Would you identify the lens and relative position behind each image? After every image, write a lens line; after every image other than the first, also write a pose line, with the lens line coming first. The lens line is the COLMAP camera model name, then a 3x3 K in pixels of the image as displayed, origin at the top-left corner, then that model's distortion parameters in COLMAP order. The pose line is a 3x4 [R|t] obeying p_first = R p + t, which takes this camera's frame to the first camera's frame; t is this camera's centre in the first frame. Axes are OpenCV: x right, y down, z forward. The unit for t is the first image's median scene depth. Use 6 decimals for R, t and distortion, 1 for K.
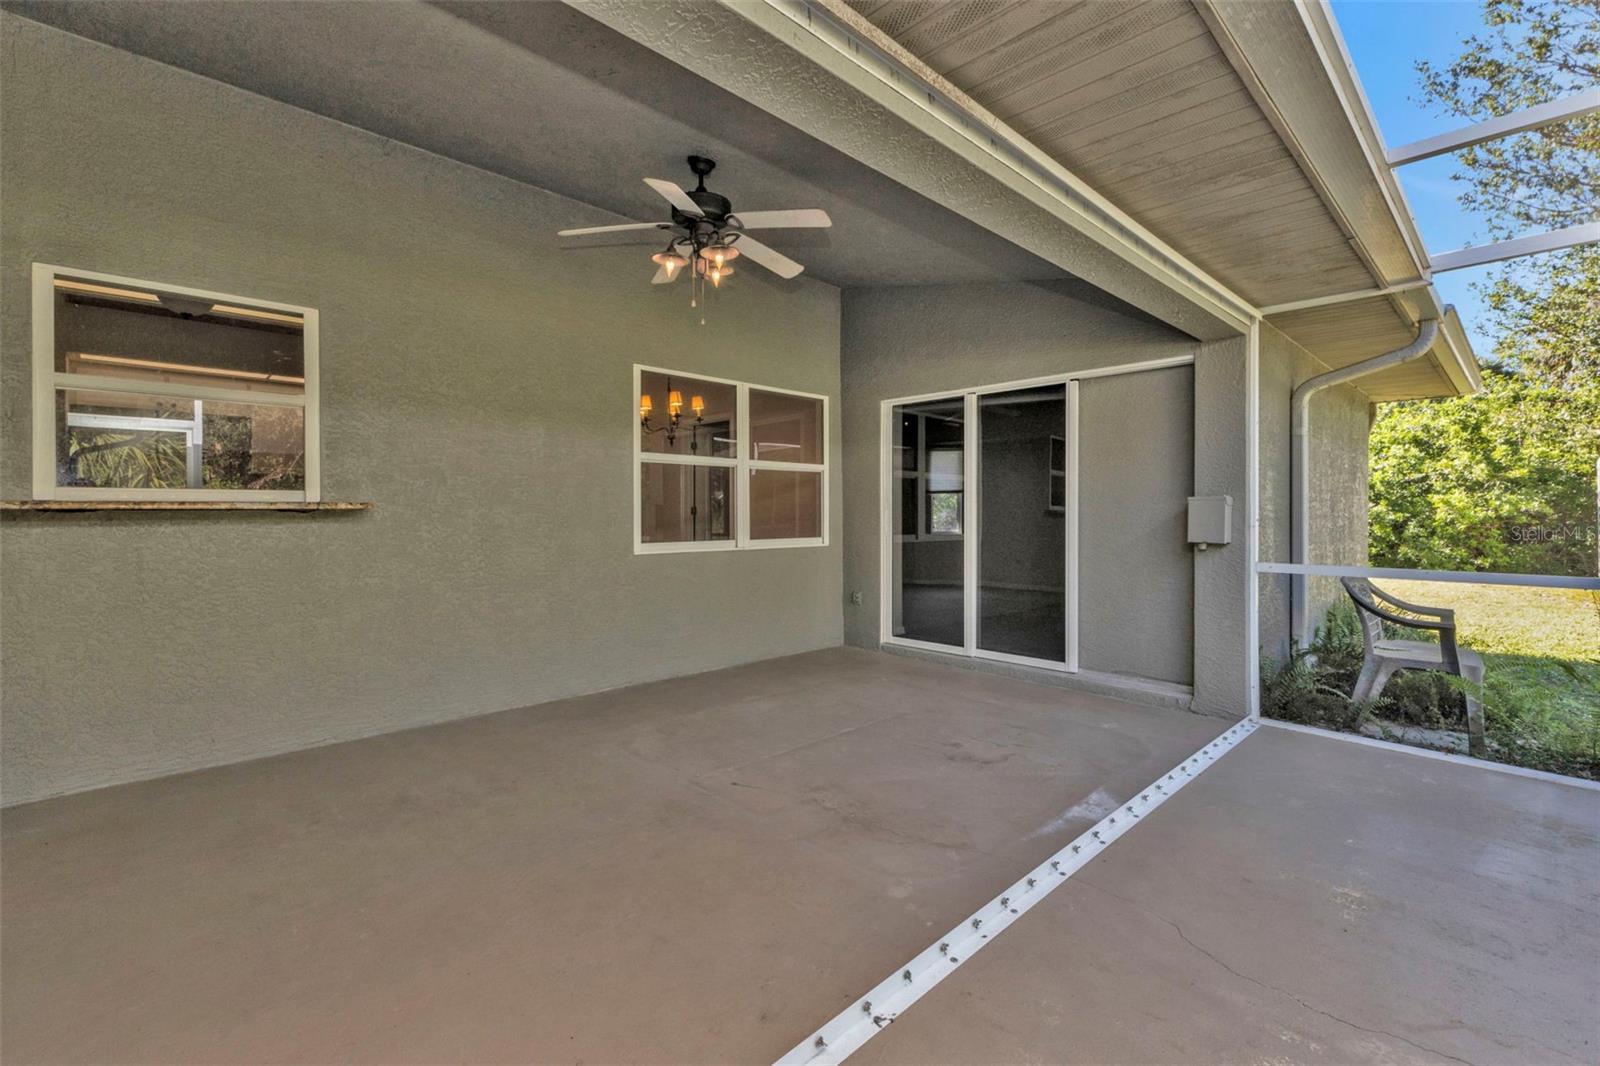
lens RADIAL K [[716.6, 0, 828.6], [0, 716.6, 518.5], [0, 0, 1]] dist [0.010361, 0.000667]
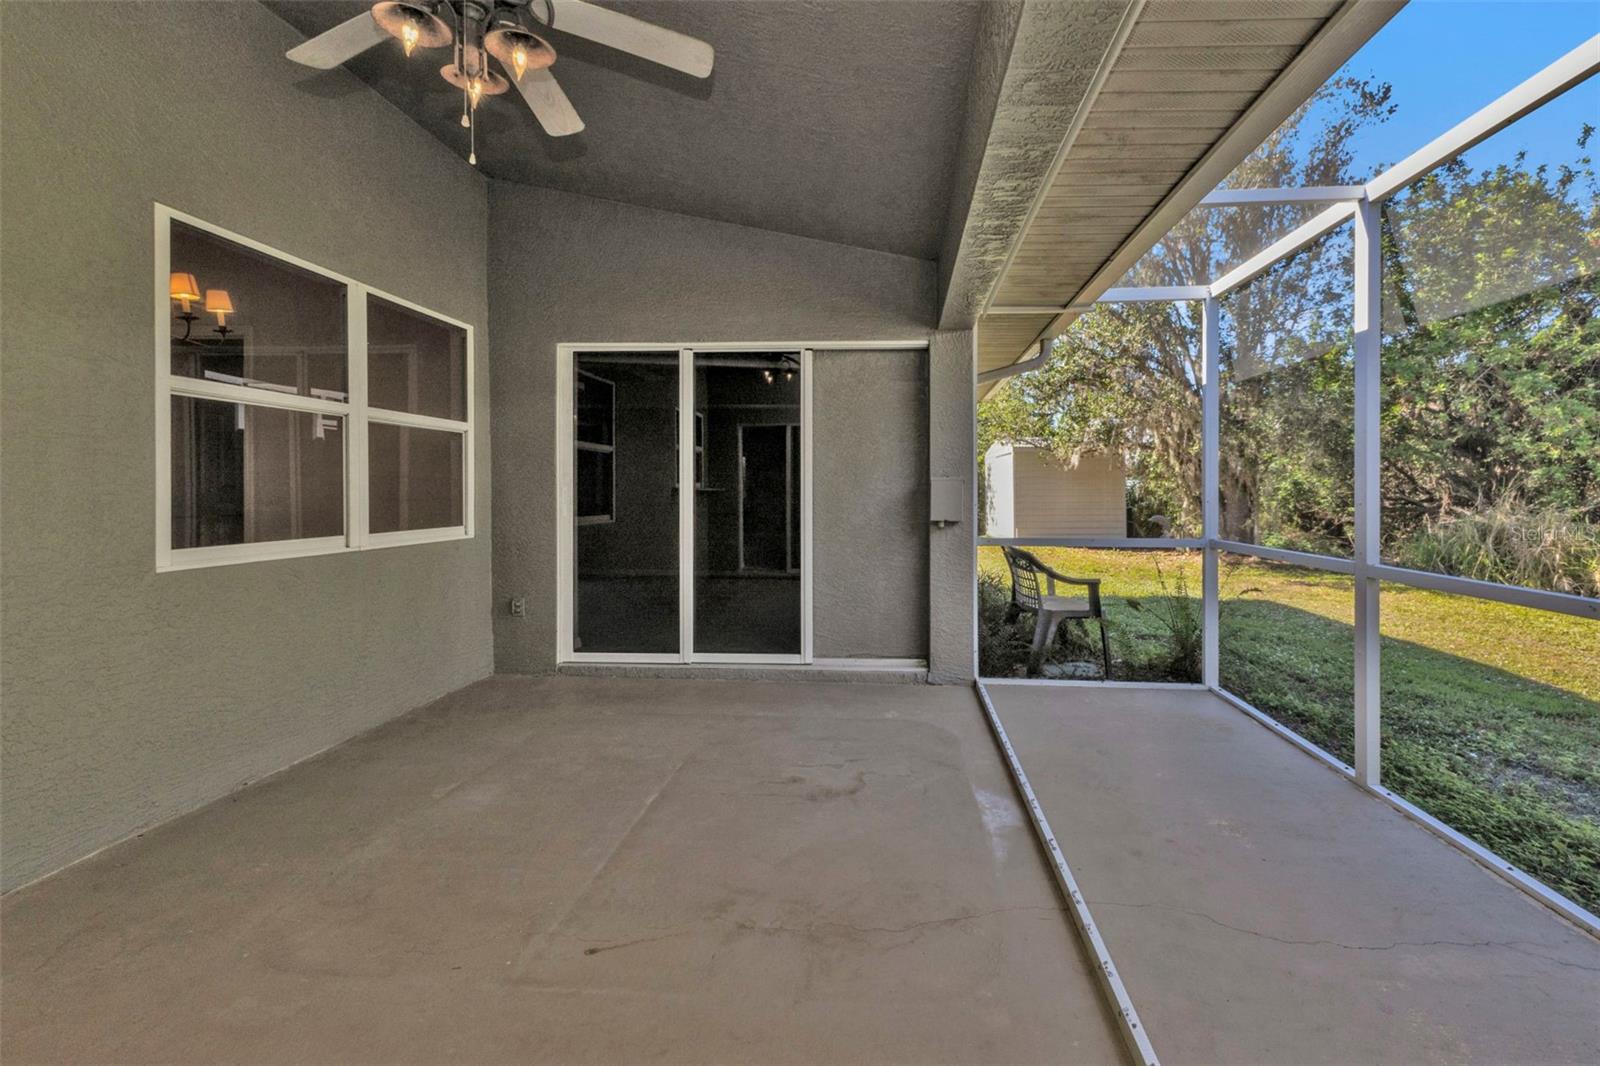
lens RADIAL K [[716.6, 0, 840.3], [0, 716.6, 491.8], [0, 0, 1]] dist [0.010361, 0.000667]
pose [[0.739528, 0.000065, 0.673126, -0.245022], [0.002876, 0.999991, -0.003257, -0.004539], [-0.673119, 0.004344, 0.739521, 0.271308]]
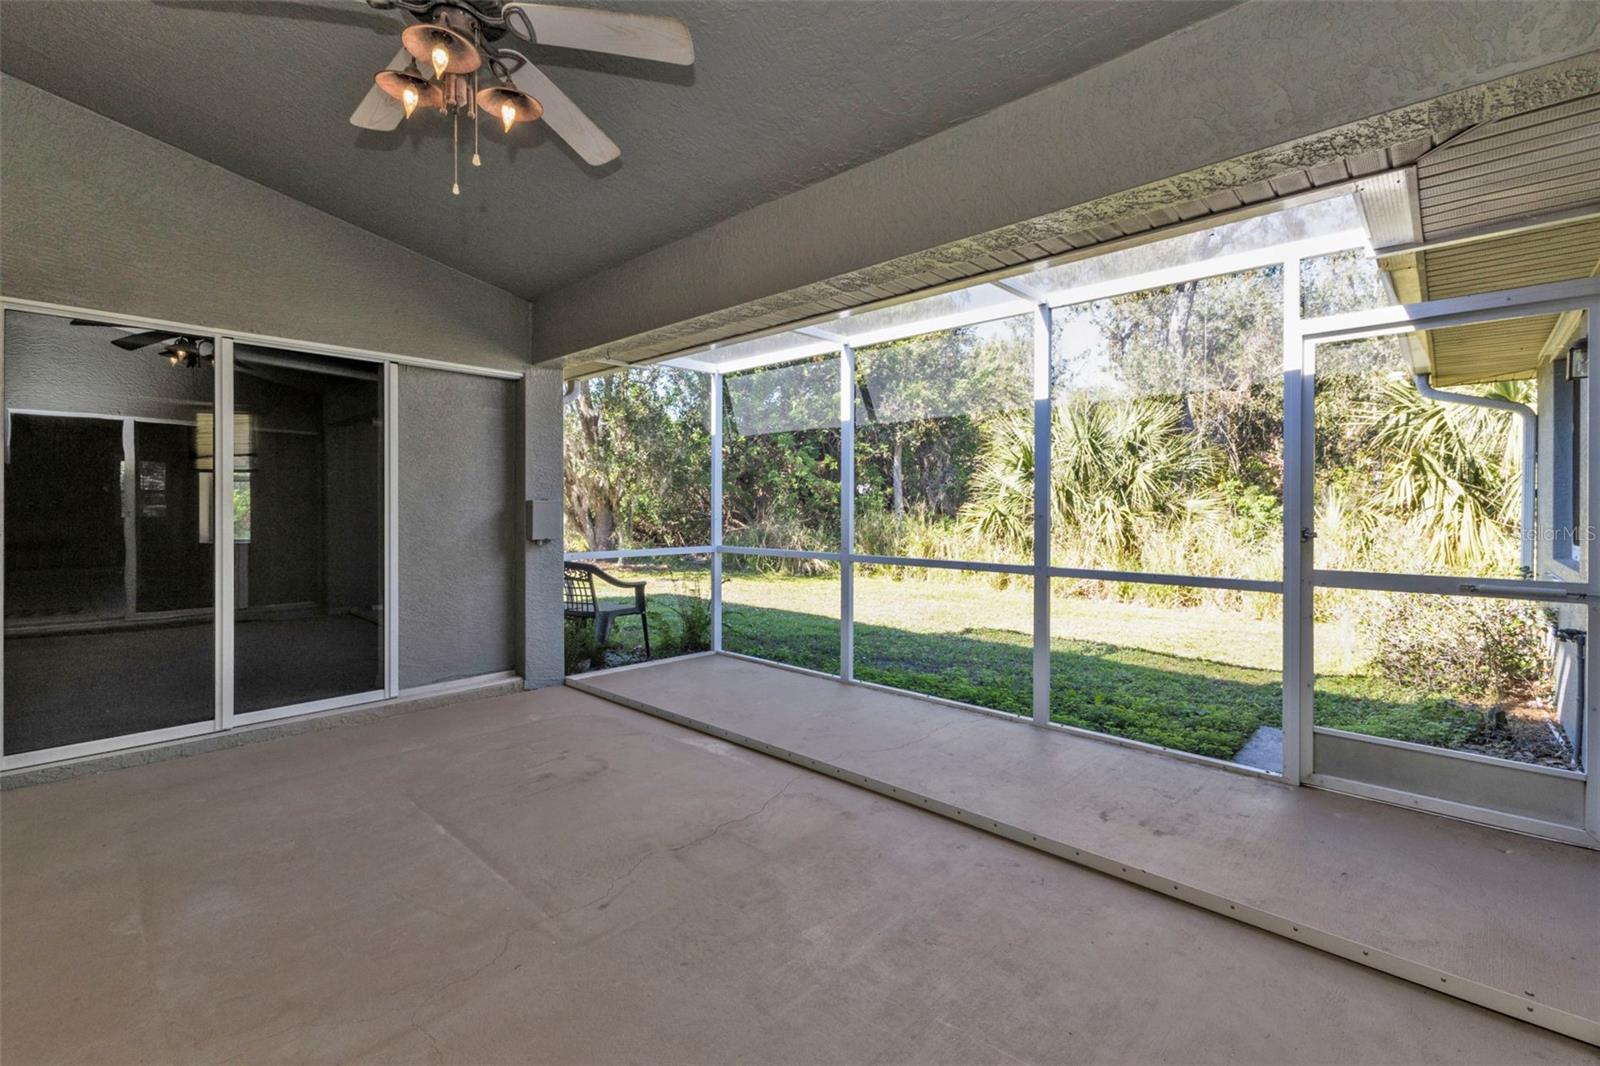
lens RADIAL K [[716.6, 0, 787.1], [0, 716.6, 503.6], [0, 0, 1]] dist [0.010361, 0.000667]
pose [[-0.044773, 0.005186, 0.998984, -0.534160], [0.006387, 0.999968, -0.004905, -0.012803], [-0.998977, 0.006161, -0.044804, 0.537283]]
